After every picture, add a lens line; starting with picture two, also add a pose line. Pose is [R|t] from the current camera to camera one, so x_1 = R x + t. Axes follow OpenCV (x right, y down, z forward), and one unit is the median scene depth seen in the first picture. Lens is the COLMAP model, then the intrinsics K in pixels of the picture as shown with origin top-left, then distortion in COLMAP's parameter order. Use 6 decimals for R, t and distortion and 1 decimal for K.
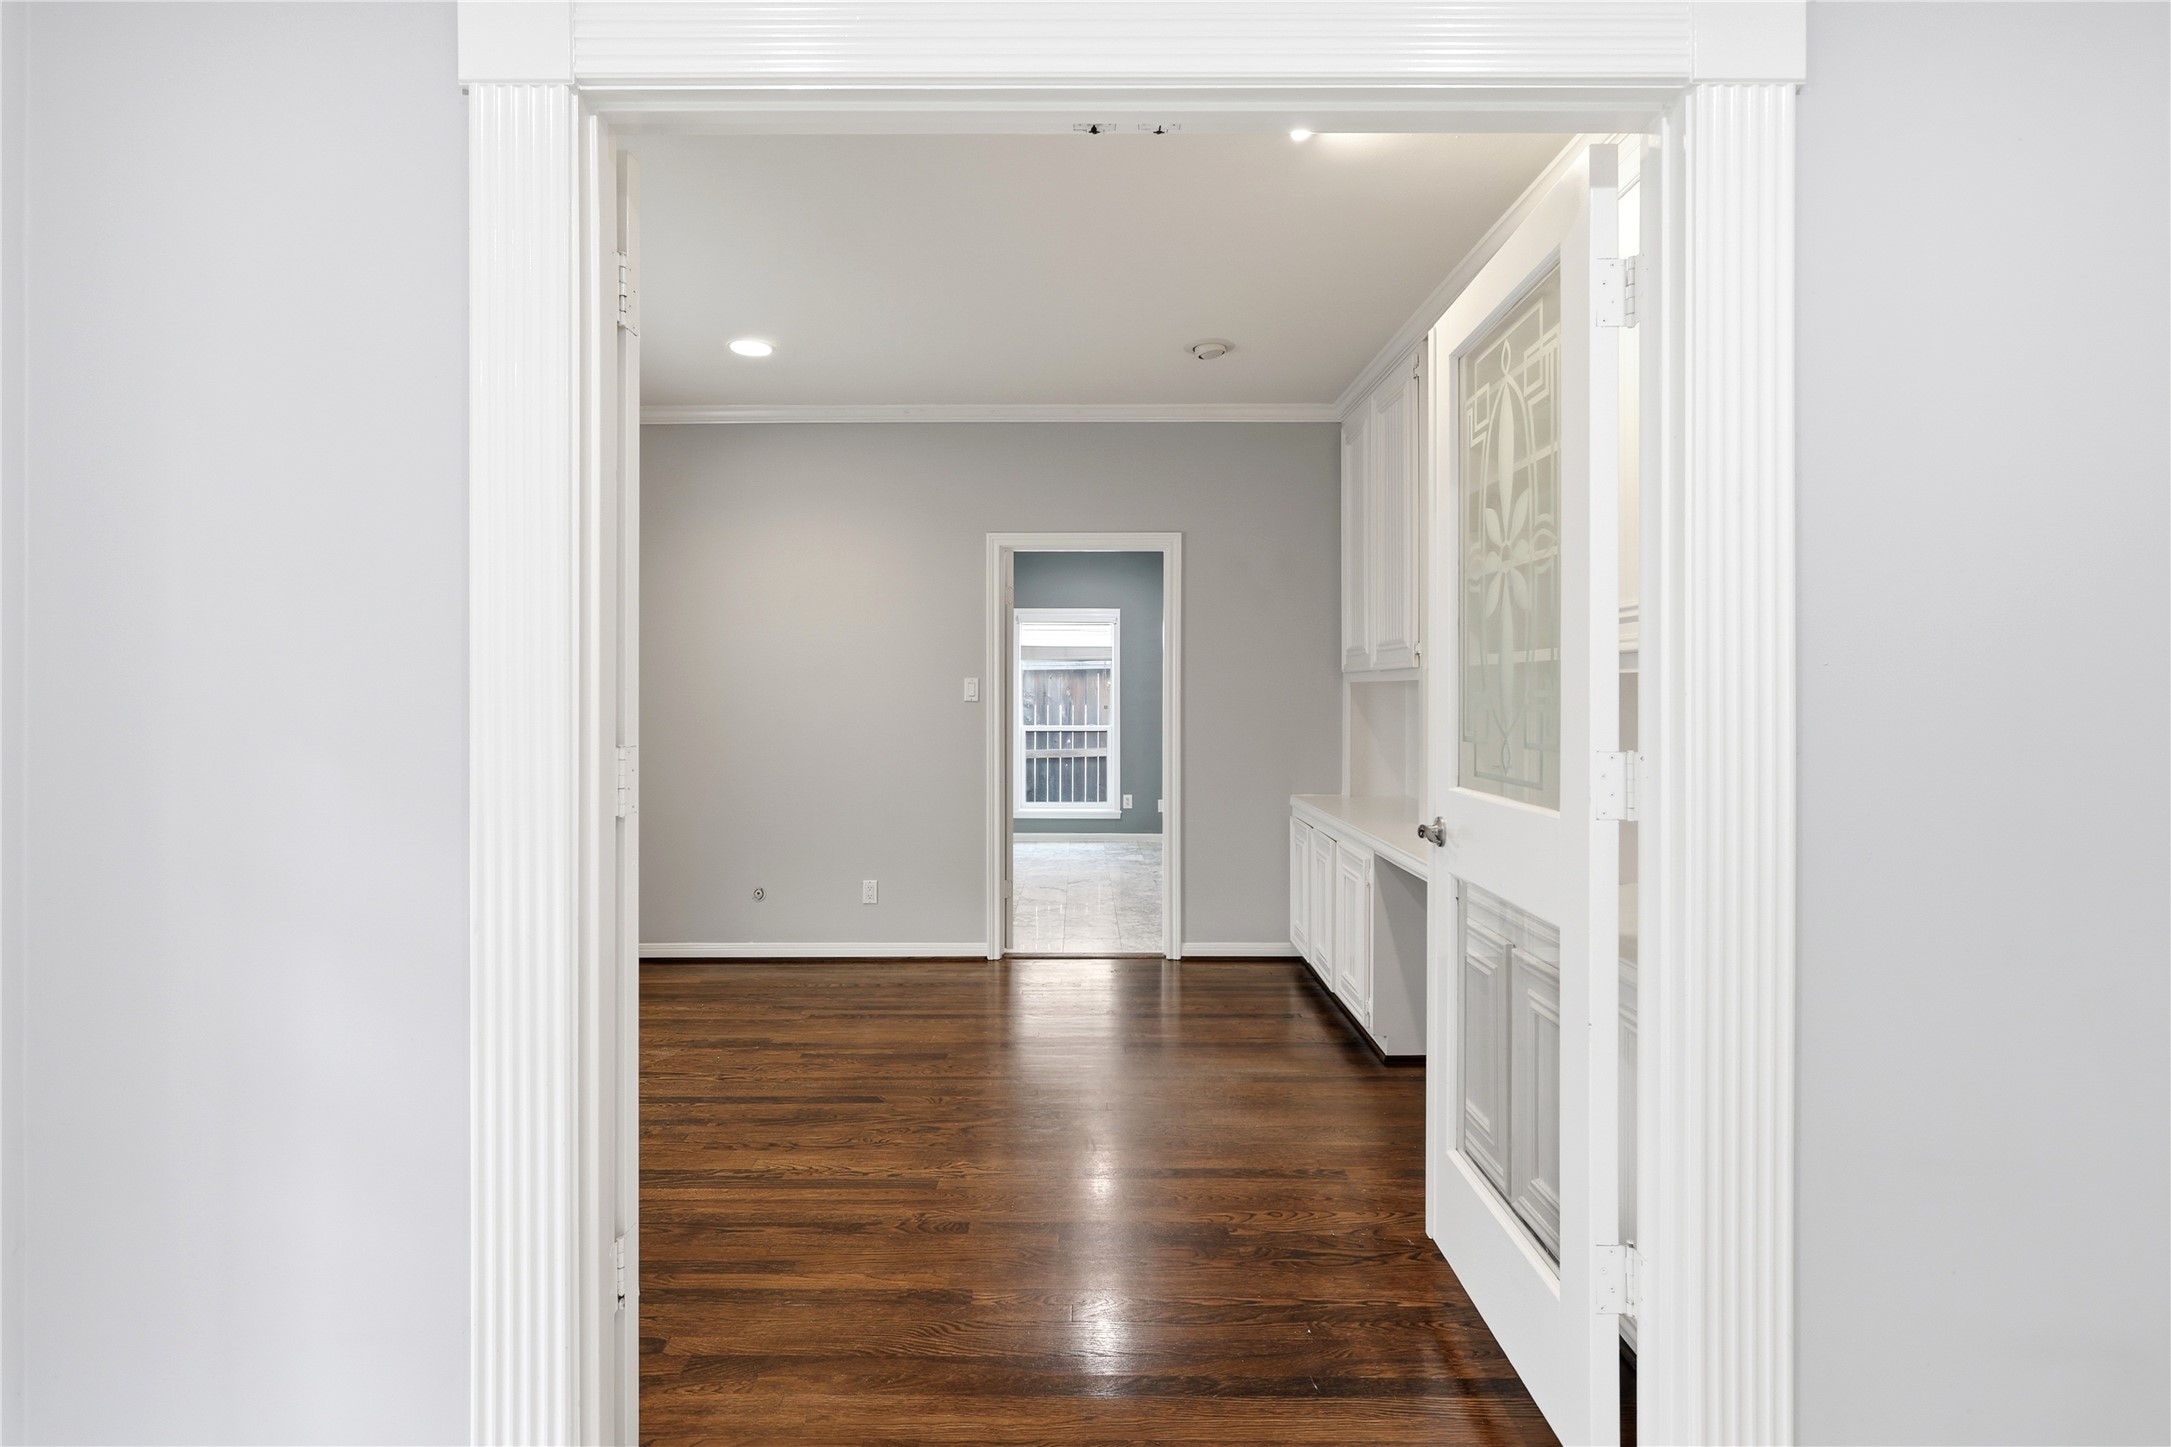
lens RADIAL K [[1054.2, 0, 1099.2], [0, 1054.2, 720.3], [0, 0, 1]] dist [-0.003304, 0.004076]
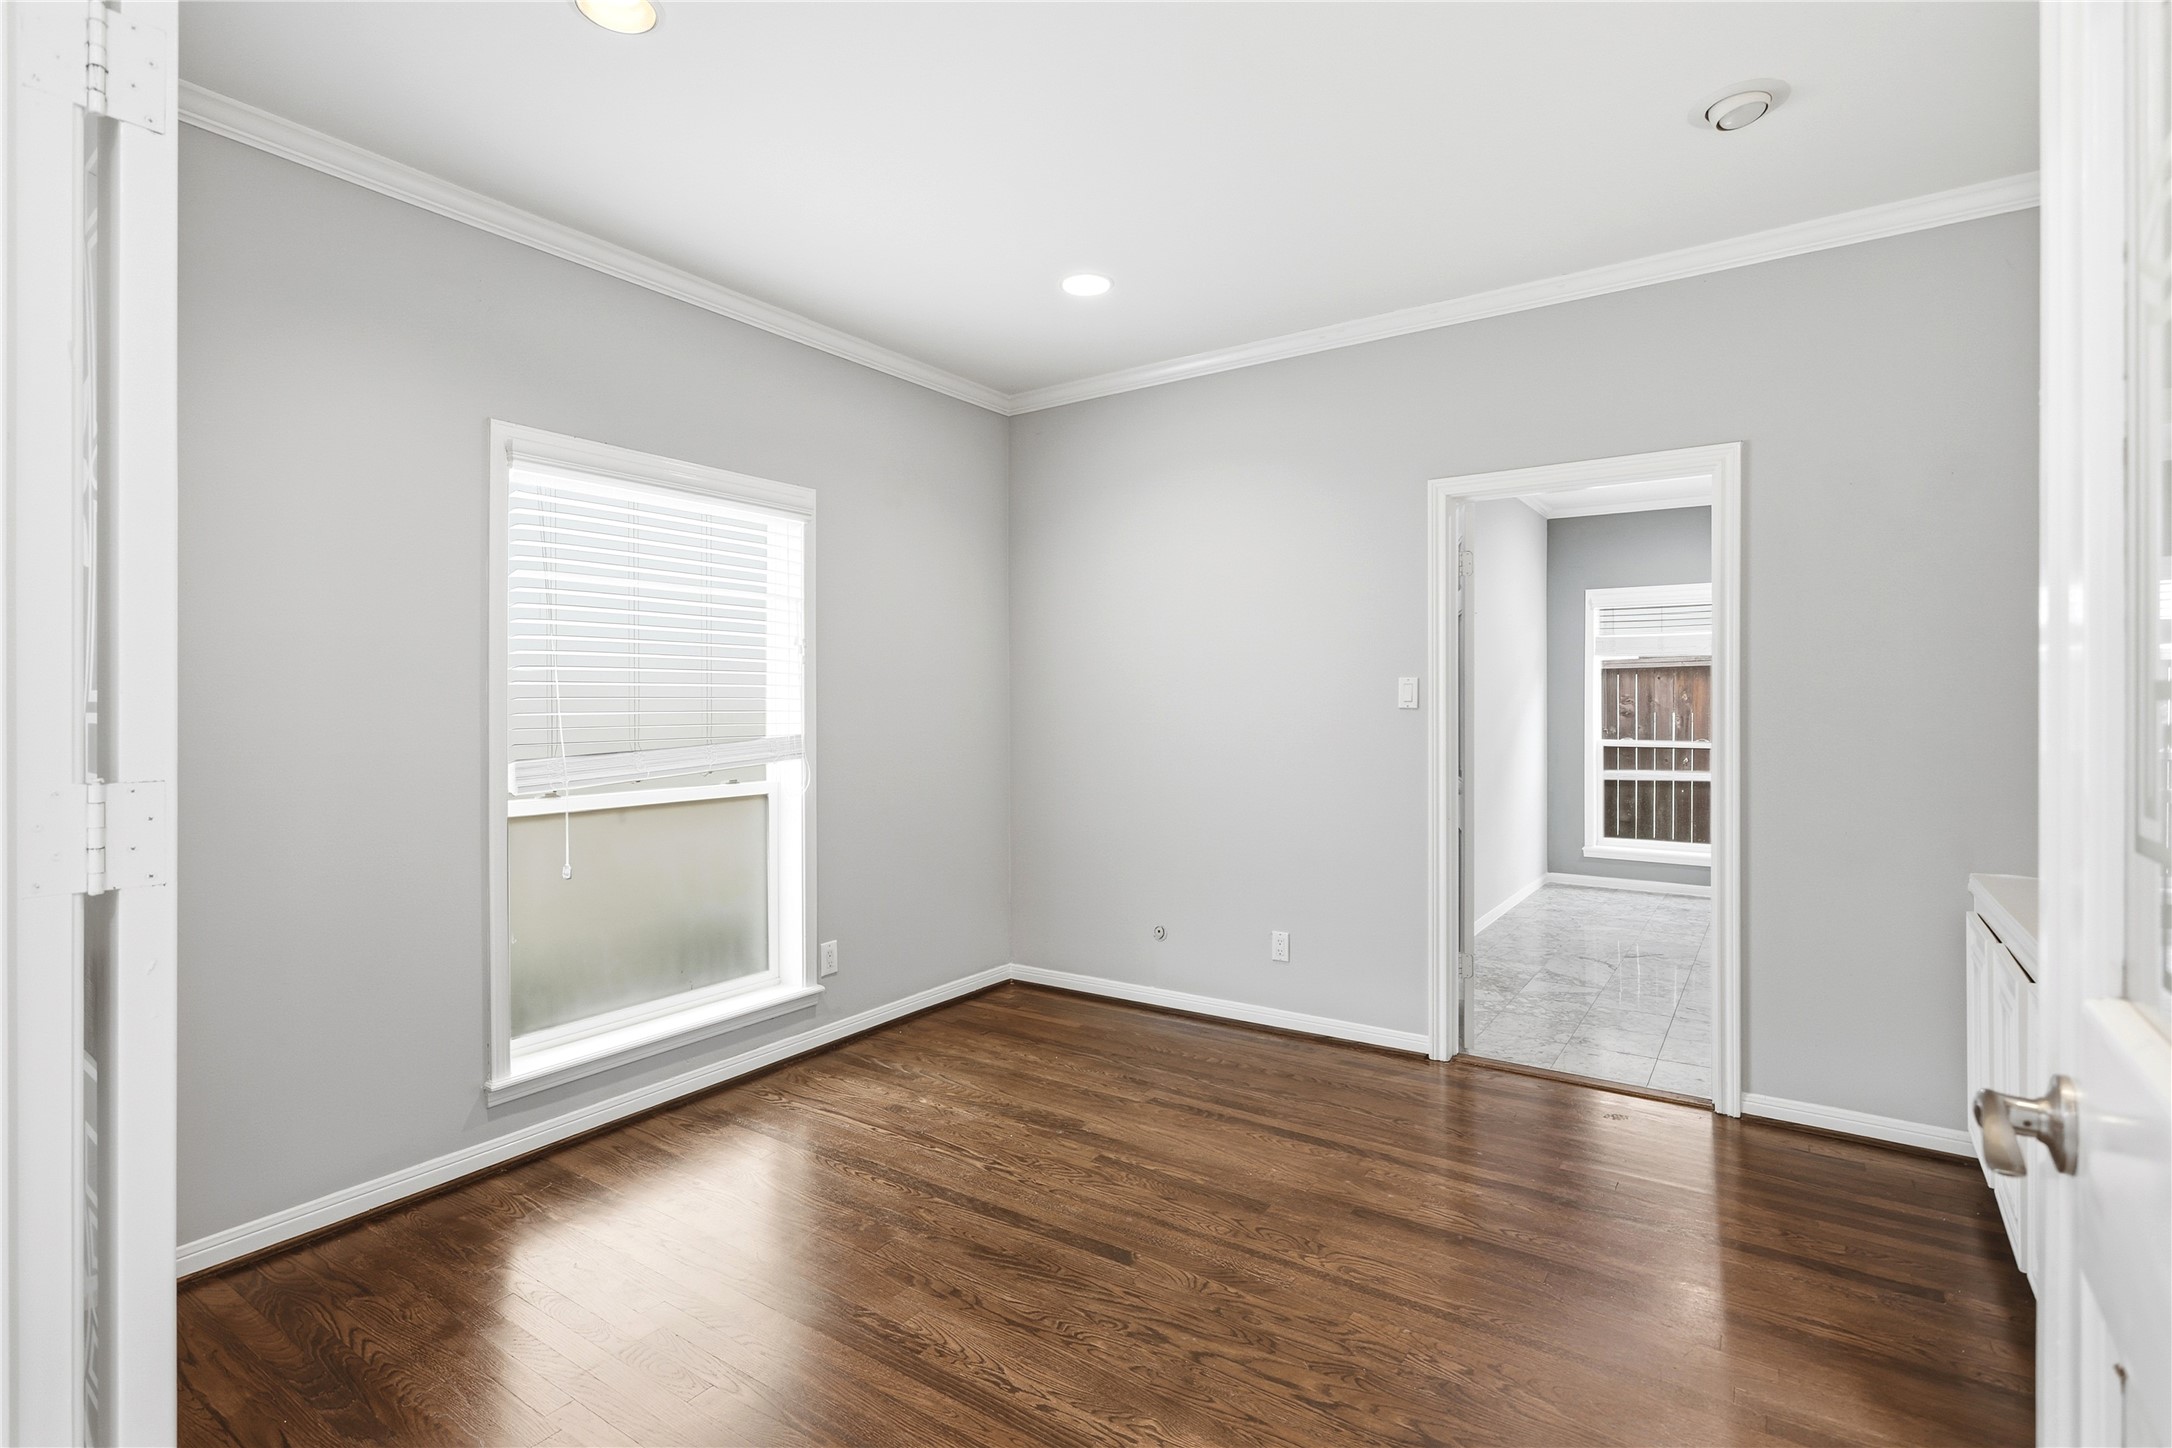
lens RADIAL K [[1054.6, 0, 1073.8], [0, 1054.6, 714.4], [0, 0, 1]] dist [-0.003304, 0.004076]
pose [[0.813715, 0.003944, -0.581251, 0.146694], [-0.011066, 0.999901, -0.008707, -0.005500], [0.581159, 0.013517, 0.813678, 0.314402]]
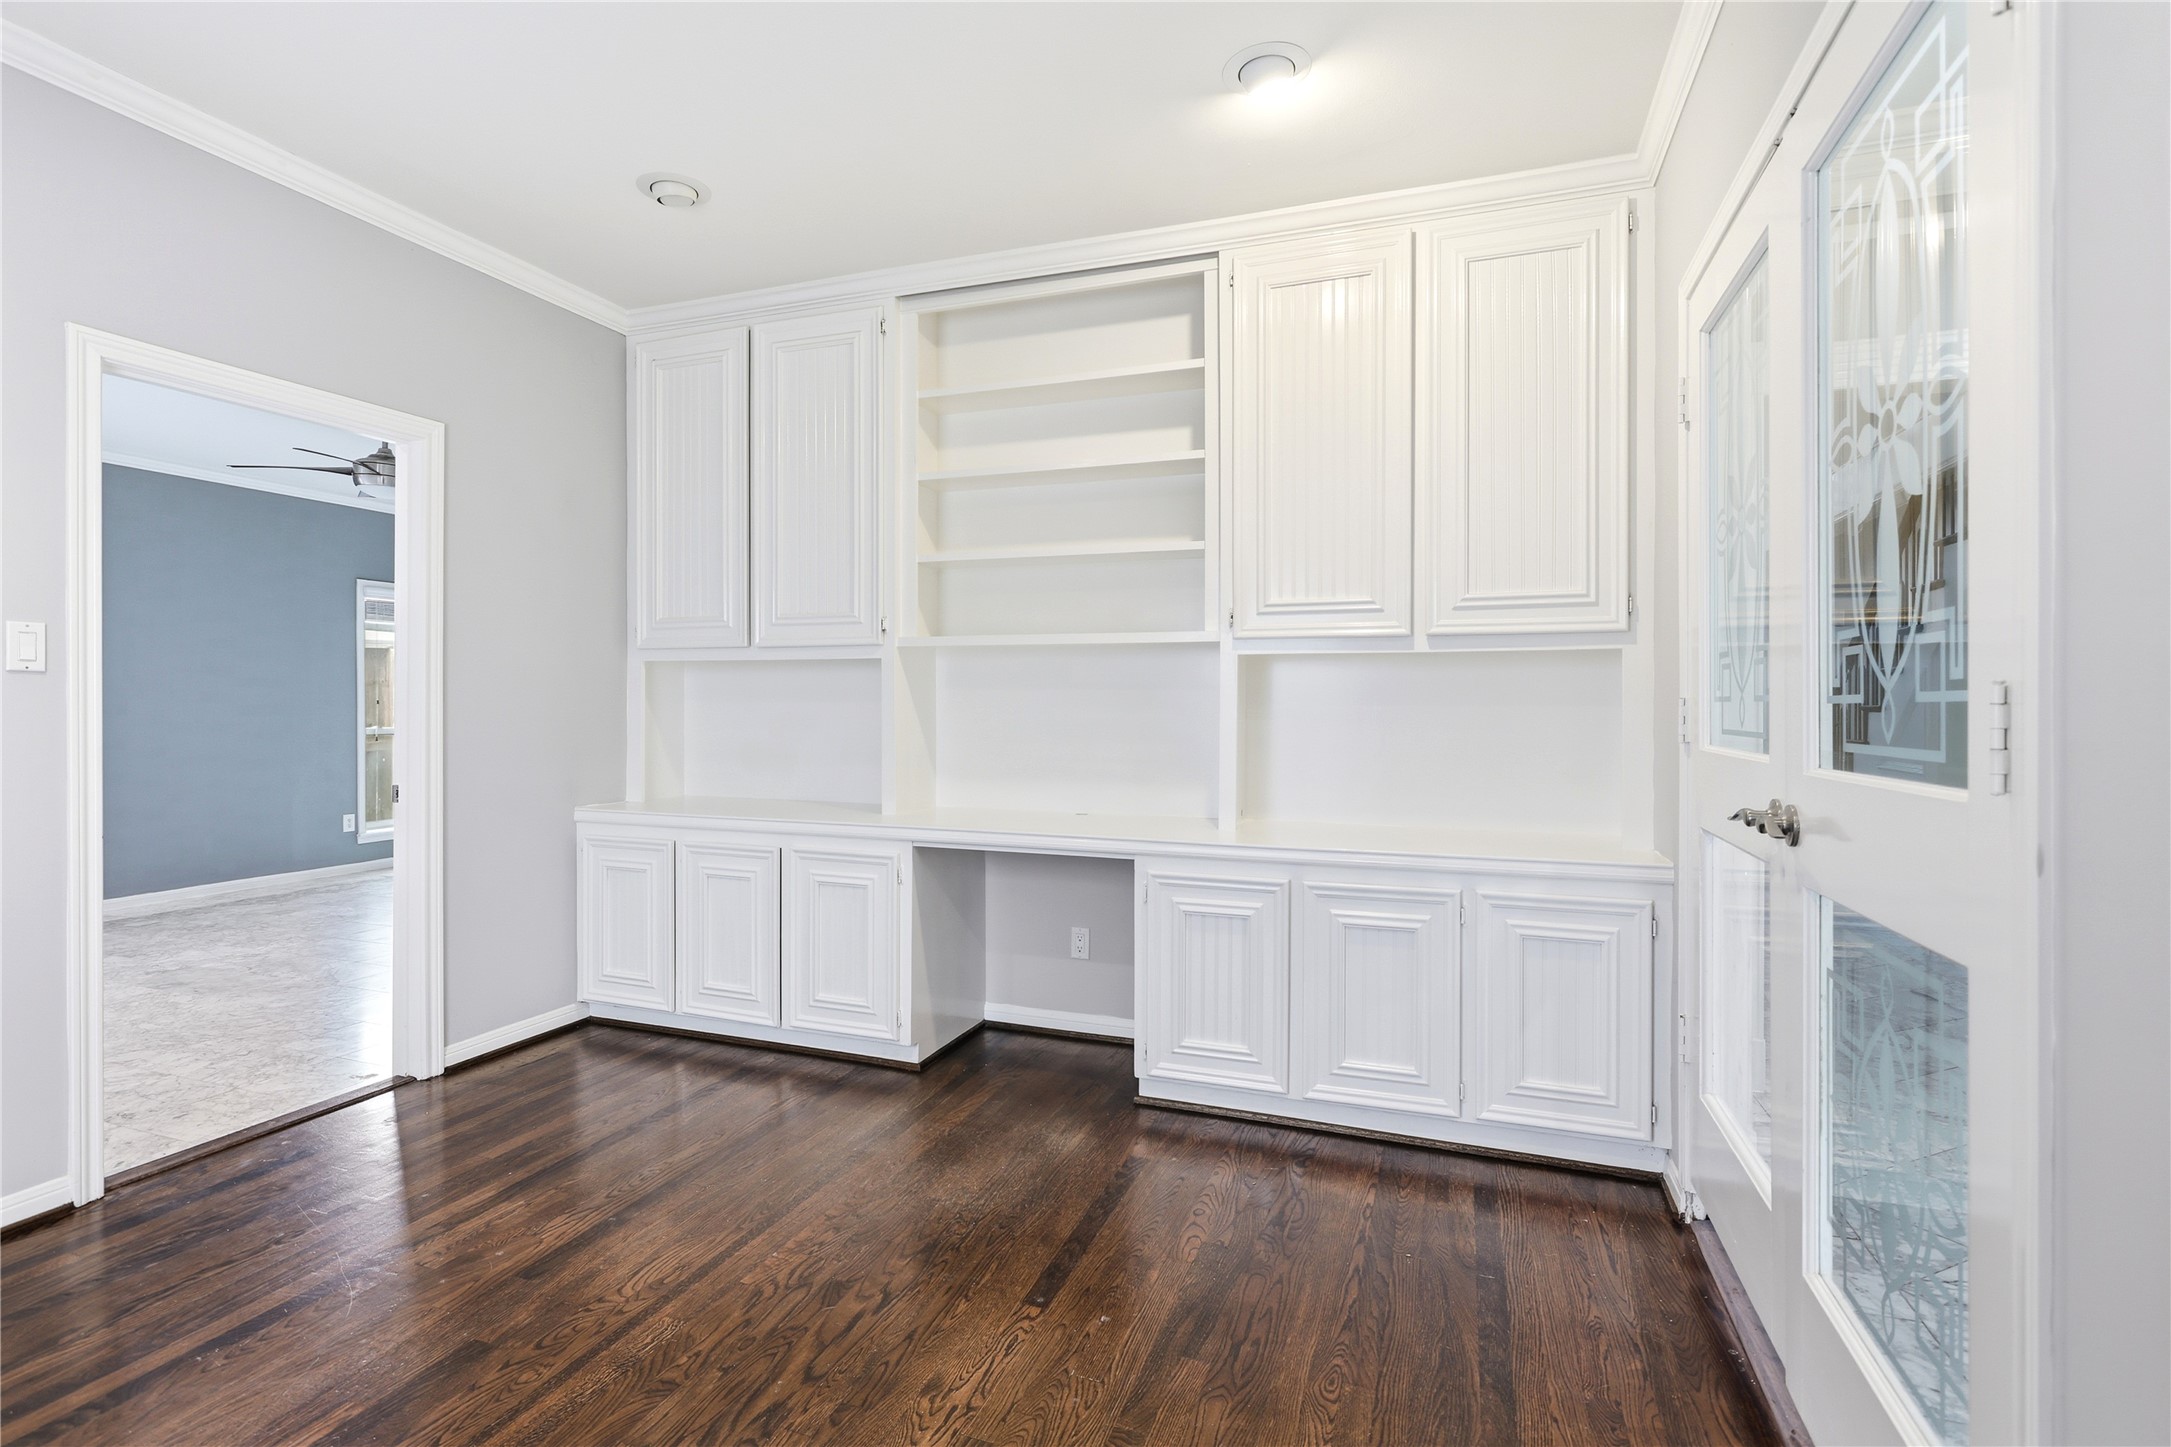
lens RADIAL K [[1054.2, 0, 1065.0], [0, 1054.2, 699.2], [0, 0, 1]] dist [-0.003304, 0.004076]
pose [[0.366850, -0.002972, 0.930275, -0.475732], [0.029449, 0.999531, -0.008420, 0.014697], [-0.929814, 0.030485, 0.366766, 0.490022]]
